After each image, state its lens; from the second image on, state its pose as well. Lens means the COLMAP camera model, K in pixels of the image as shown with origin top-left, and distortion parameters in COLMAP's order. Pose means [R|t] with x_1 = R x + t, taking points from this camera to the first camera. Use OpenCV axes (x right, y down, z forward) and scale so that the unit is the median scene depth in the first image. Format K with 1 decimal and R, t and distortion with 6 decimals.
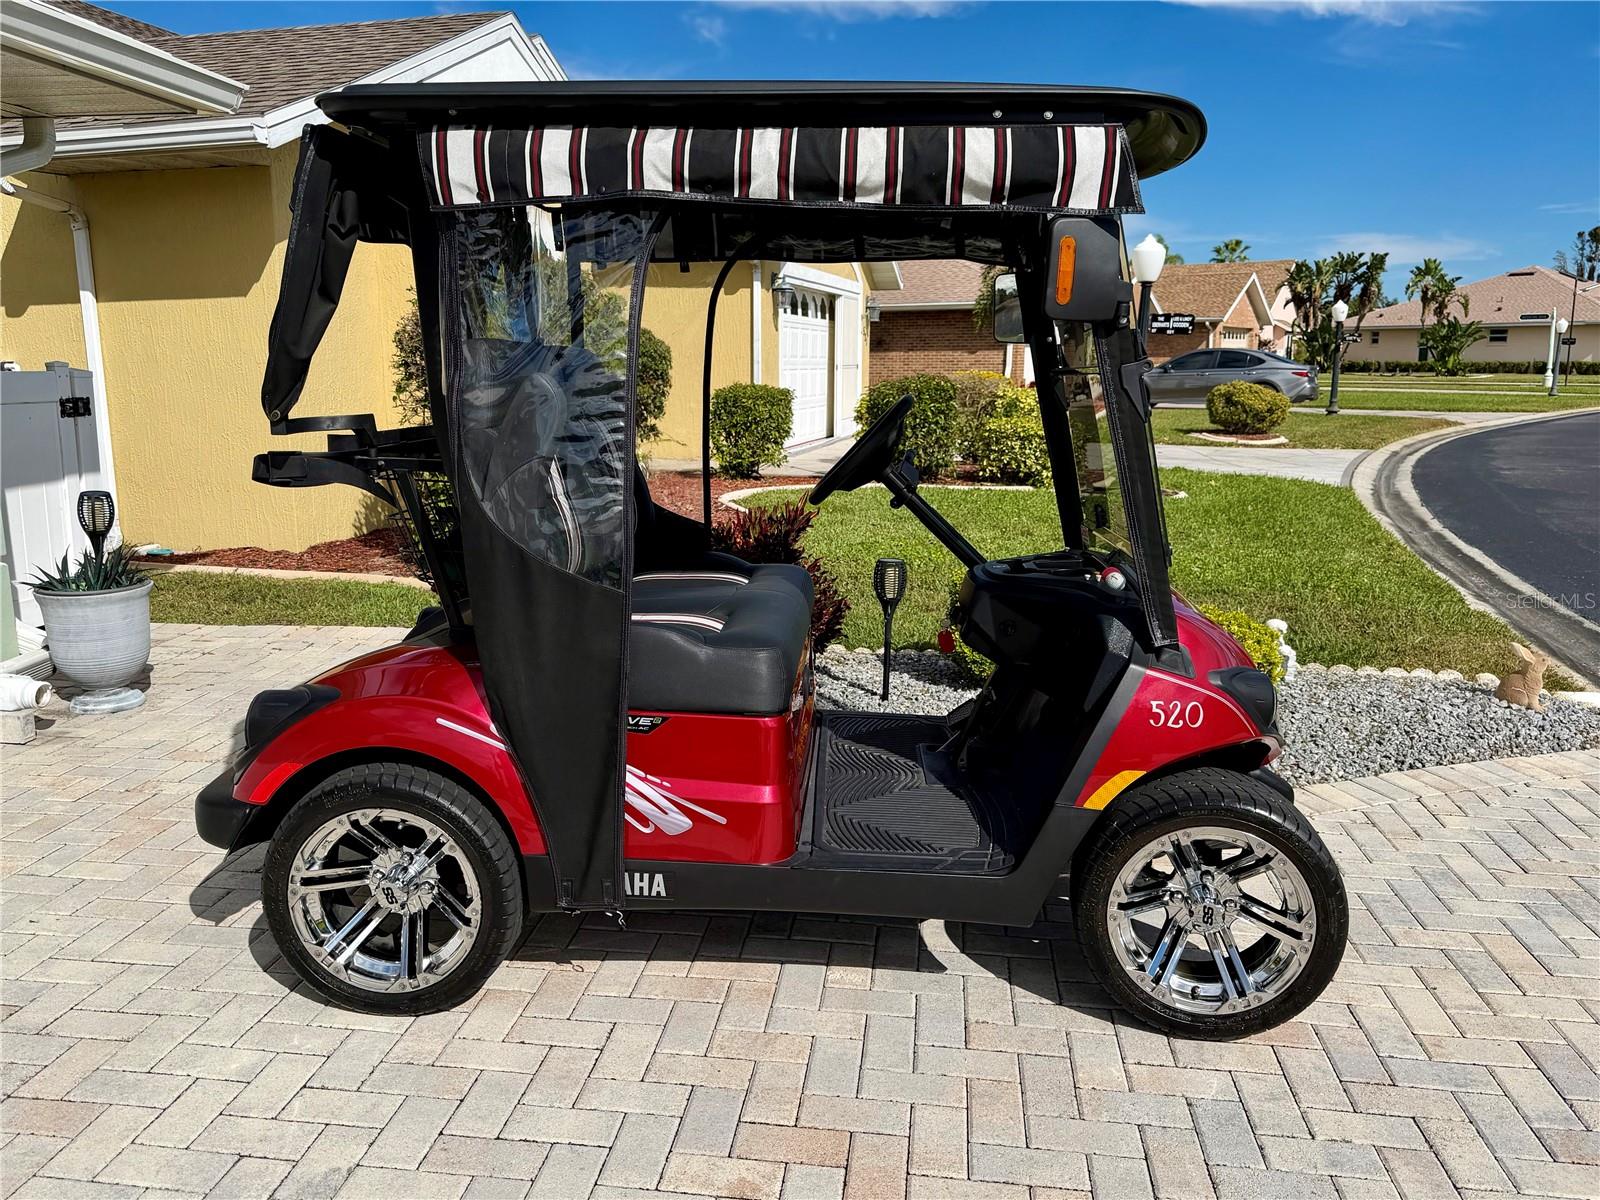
lens RADIAL K [[1240.9, 0, 800.0], [0, 1240.9, 600.0], [0, 0, 1]] dist [0.155709, -0.304074]
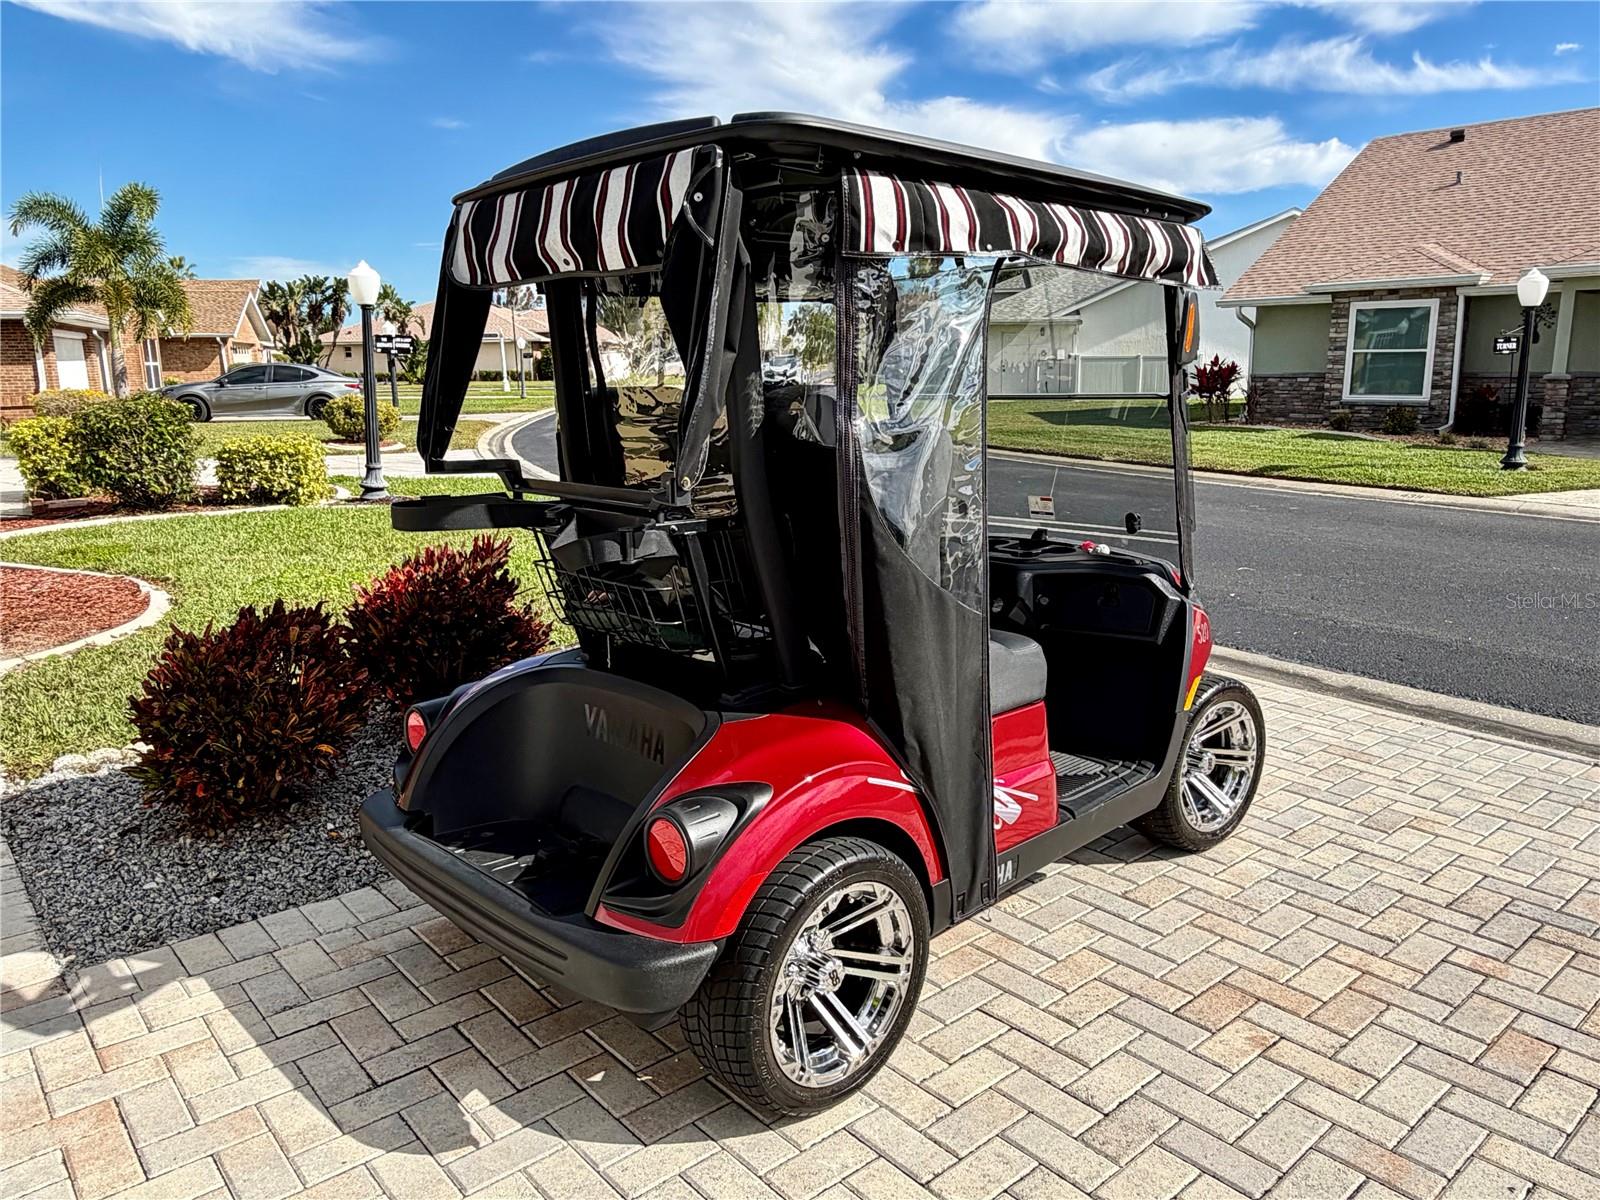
lens RADIAL K [[1126.1, 0, 800.0], [0, 1126.1, 600.0], [0, 0, 1]] dist [0.003782, -0.004057]
pose [[0.671063, -0.159328, 0.724078, -0.169213], [0.149708, 0.985638, 0.078136, -0.021301], [-0.726128, 0.055967, 0.685278, 0.078893]]
